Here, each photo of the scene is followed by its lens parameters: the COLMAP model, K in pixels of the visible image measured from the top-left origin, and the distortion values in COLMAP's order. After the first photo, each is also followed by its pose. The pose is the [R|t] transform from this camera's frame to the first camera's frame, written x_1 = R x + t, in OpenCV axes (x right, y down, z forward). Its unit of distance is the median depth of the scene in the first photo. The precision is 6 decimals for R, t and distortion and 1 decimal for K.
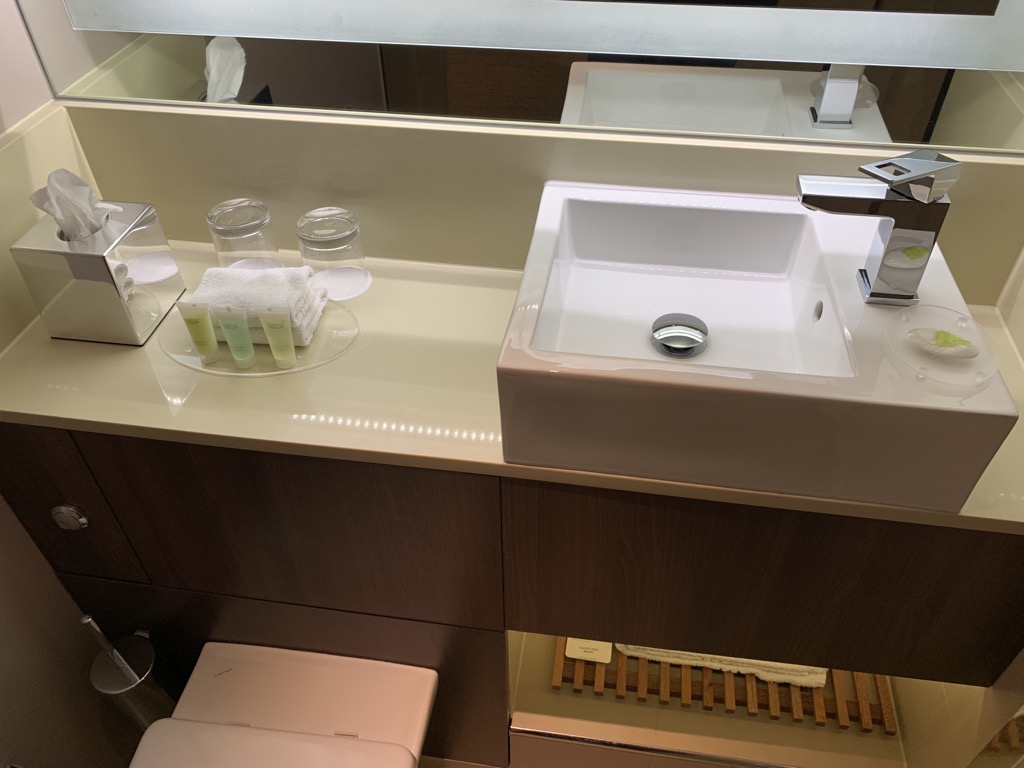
lens RADIAL K [[773.7, 0, 512.0], [0, 773.7, 384.0], [0, 0, 1]] dist [0.020458, -0.000293]
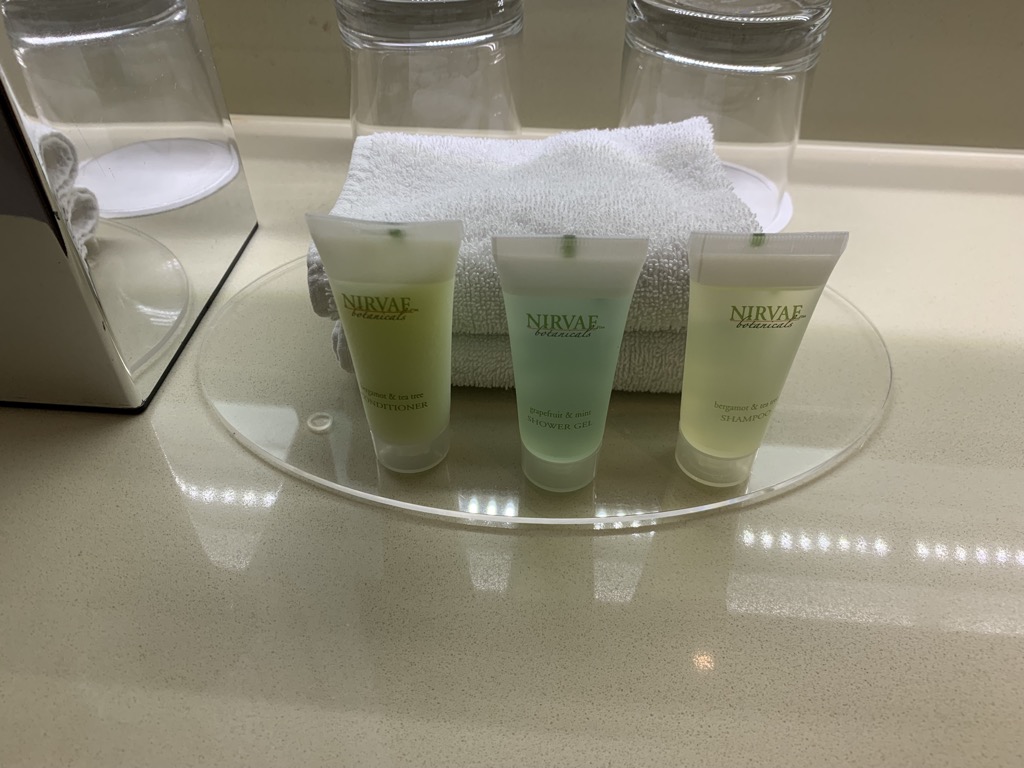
lens RADIAL K [[784.3, 0, 512.0], [0, 784.3, 384.0], [0, 0, 1]] dist [0.003301, -0.002622]
pose [[0.998092, -0.034973, 0.050876, -0.350919], [0.035663, 0.999283, -0.012709, -0.049140], [-0.050395, 0.014499, 0.998624, 0.699429]]
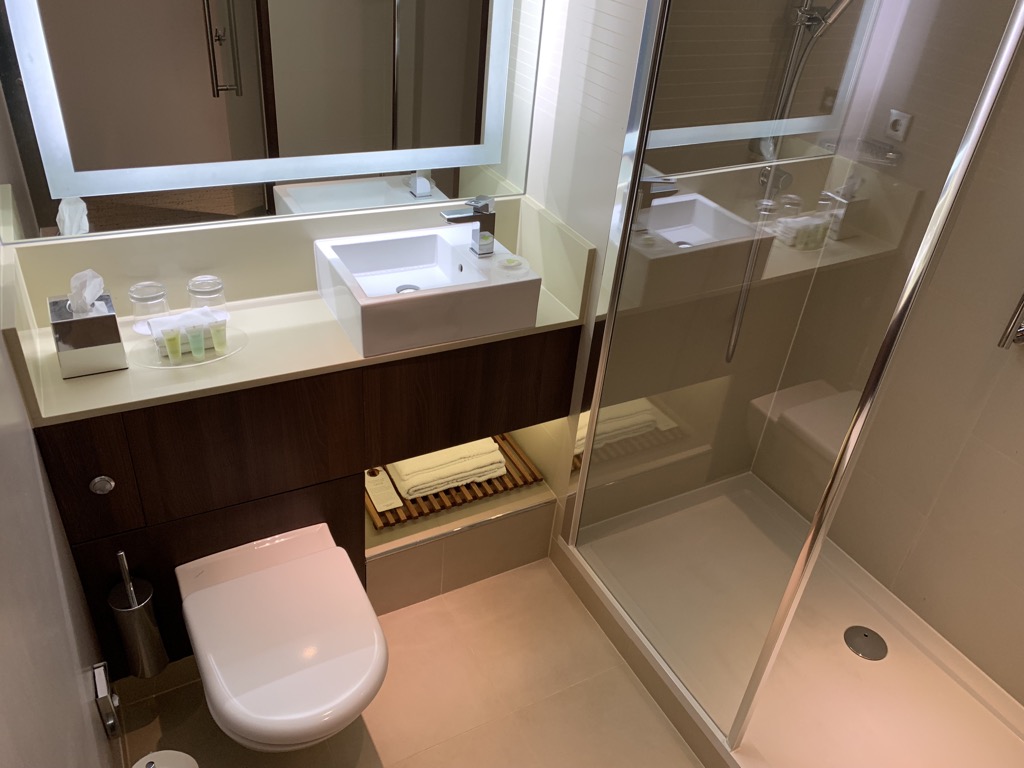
lens RADIAL K [[784.3, 0, 512.0], [0, 784.3, 384.0], [0, 0, 1]] dist [0.003301, -0.002622]
pose [[0.800387, -0.259434, 0.540440, -0.721077], [0.329151, 0.943648, -0.034478, 0.312284], [-0.501040, 0.205482, 0.840676, -0.846828]]
